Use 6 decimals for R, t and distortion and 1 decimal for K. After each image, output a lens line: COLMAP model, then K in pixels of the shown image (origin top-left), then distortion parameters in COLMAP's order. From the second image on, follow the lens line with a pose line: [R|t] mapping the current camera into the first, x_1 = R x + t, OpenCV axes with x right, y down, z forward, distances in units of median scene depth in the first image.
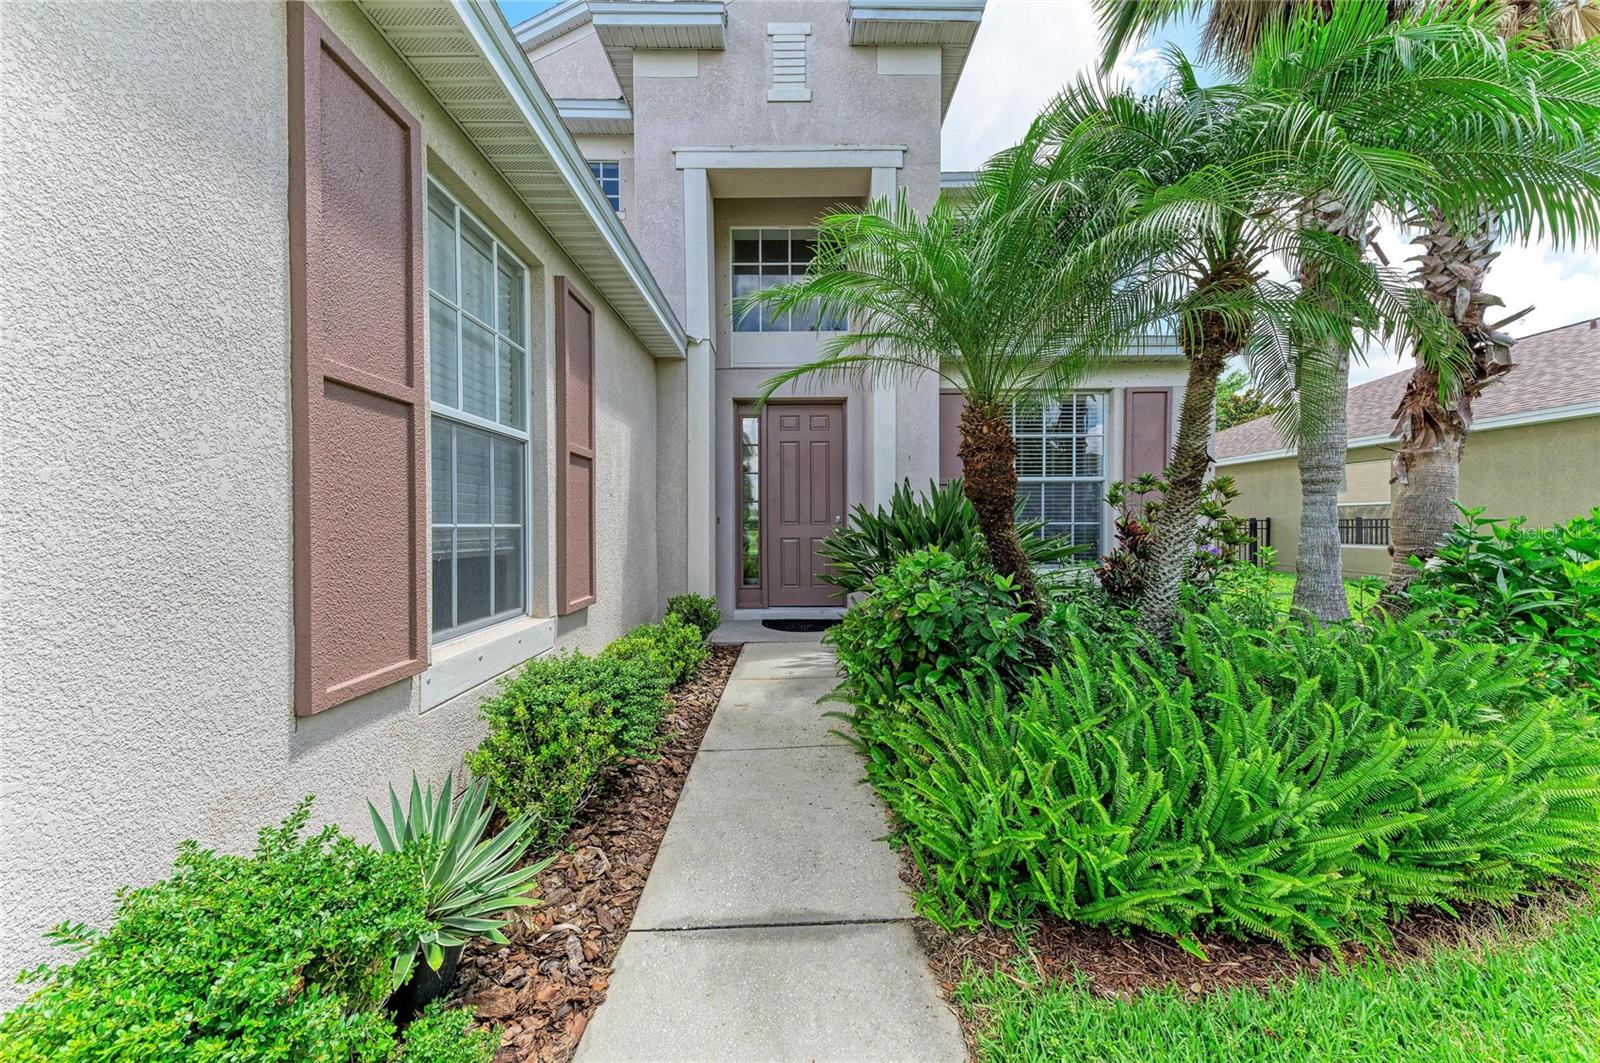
lens RADIAL K [[547.0, 0, 803.2], [0, 547.0, 527.9], [0, 0, 1]] dist [0.014488, -0.001997]
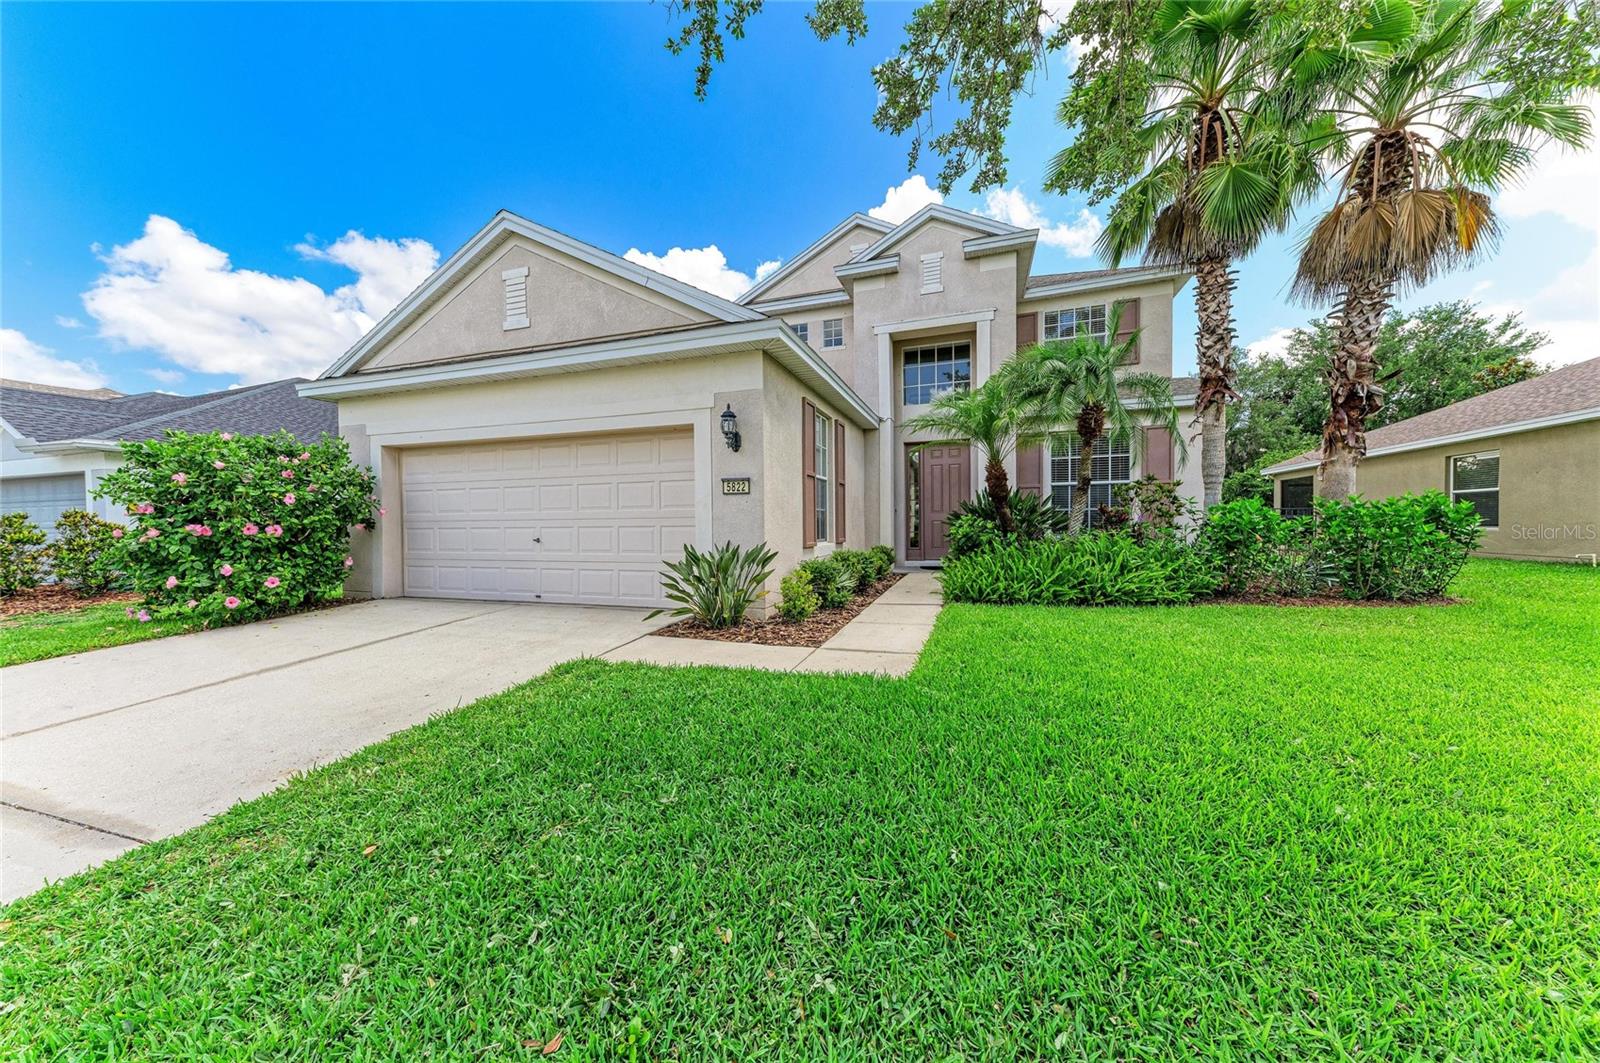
lens RADIAL K [[547.0, 0, 799.1], [0, 547.0, 531.7], [0, 0, 1]] dist [0.014488, -0.001997]
pose [[0.944483, -0.001879, -0.328554, 0.166414], [0.003405, 0.999986, 0.004069, 0.056621], [0.328542, -0.004962, 0.944476, -0.981476]]
